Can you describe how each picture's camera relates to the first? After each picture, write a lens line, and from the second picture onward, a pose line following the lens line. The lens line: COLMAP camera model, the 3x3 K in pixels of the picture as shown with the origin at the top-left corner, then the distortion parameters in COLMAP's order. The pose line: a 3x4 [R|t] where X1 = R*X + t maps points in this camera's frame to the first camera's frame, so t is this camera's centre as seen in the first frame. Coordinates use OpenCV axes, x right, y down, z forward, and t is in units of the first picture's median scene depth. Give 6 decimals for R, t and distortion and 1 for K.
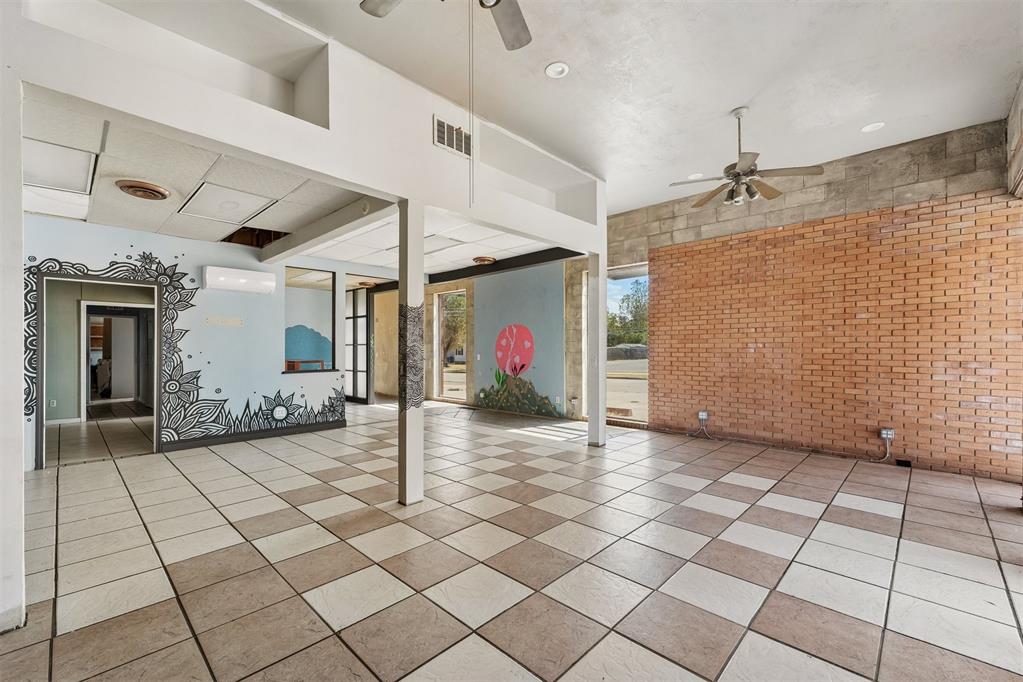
lens RADIAL K [[430.0, 0, 512.4], [0, 430.0, 346.6], [0, 0, 1]] dist [0.004615, -0.001076]
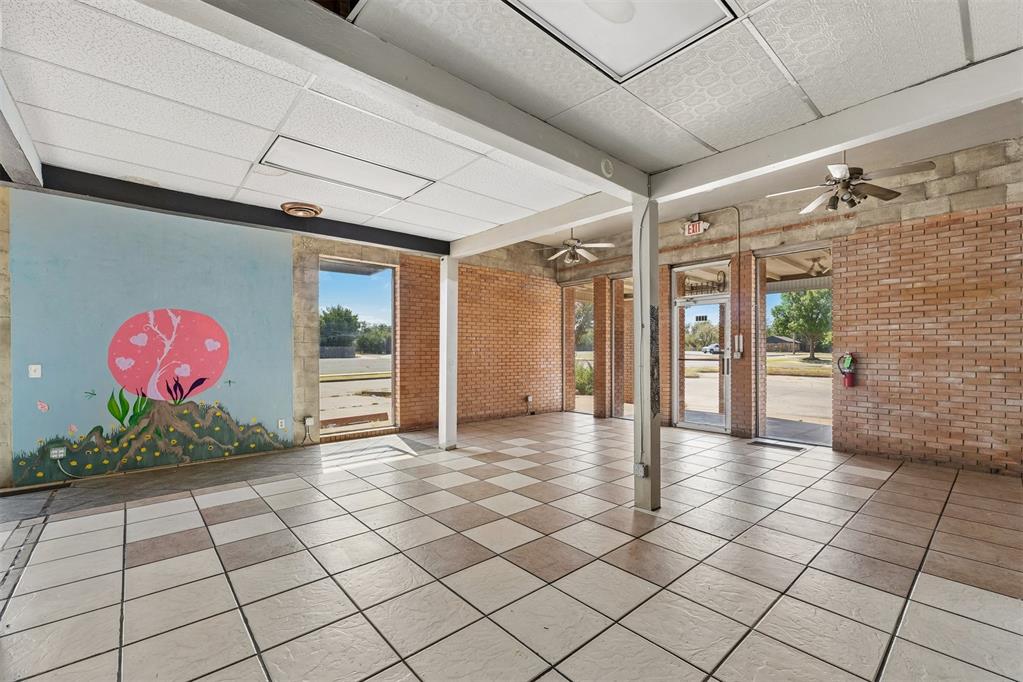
lens RADIAL K [[430.0, 0, 506.0], [0, 430.0, 349.5], [0, 0, 1]] dist [0.004615, -0.001076]
pose [[0.089060, 0.005484, 0.996011, -0.798628], [-0.004145, 0.999978, -0.005135, 0.003461], [-0.996018, -0.003672, 0.089080, 0.789359]]
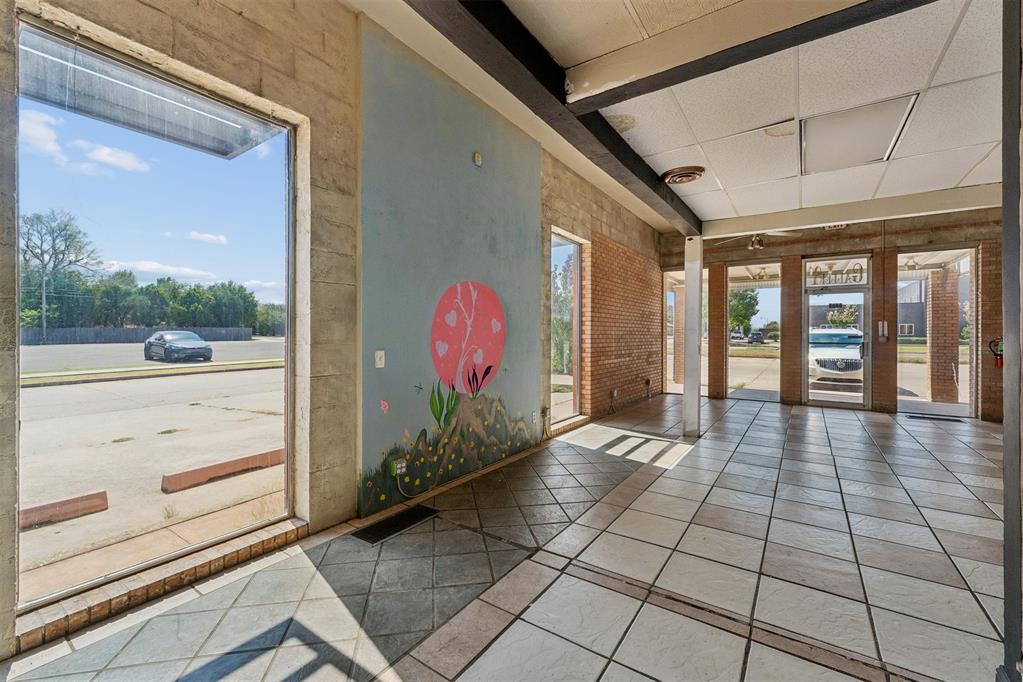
lens RADIAL K [[430.0, 0, 504.3], [0, 430.0, 333.7], [0, 0, 1]] dist [0.004615, -0.001076]
pose [[-0.154200, 0.001773, 0.988038, -0.699374], [-0.009327, 0.999951, -0.003250, 0.007867], [-0.987996, -0.009717, -0.154176, 1.589434]]
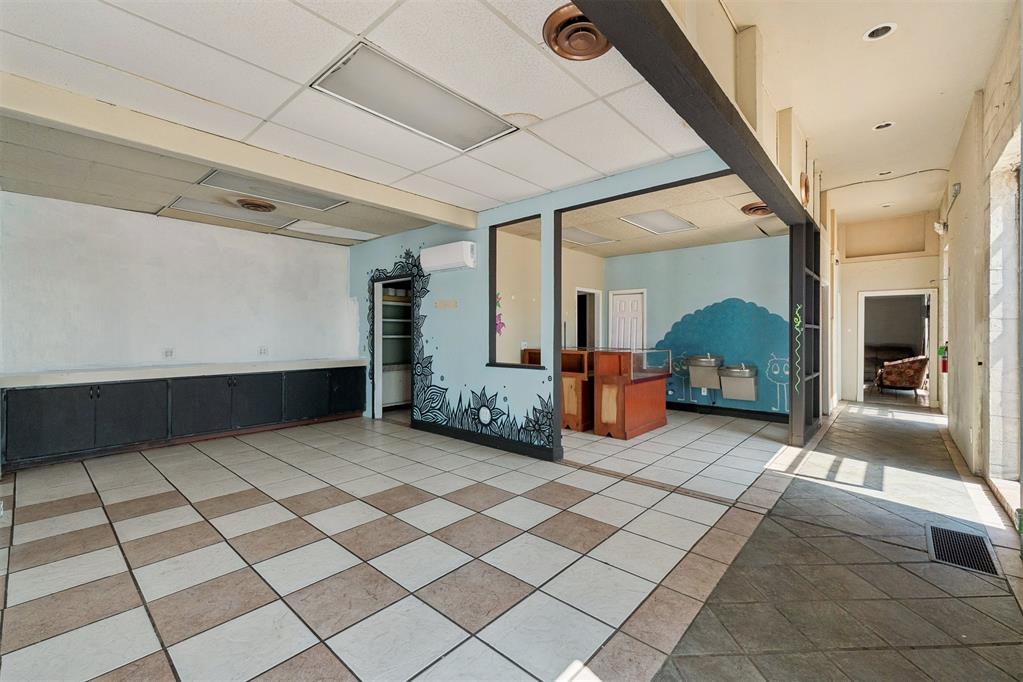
lens RADIAL K [[430.0, 0, 514.0], [0, 430.0, 335.6], [0, 0, 1]] dist [0.004615, -0.001076]
pose [[0.044947, 0.004138, -0.998981, 0.276977], [0.004489, 0.999980, 0.004344, 0.005155], [0.998979, -0.004679, 0.044928, 1.138047]]
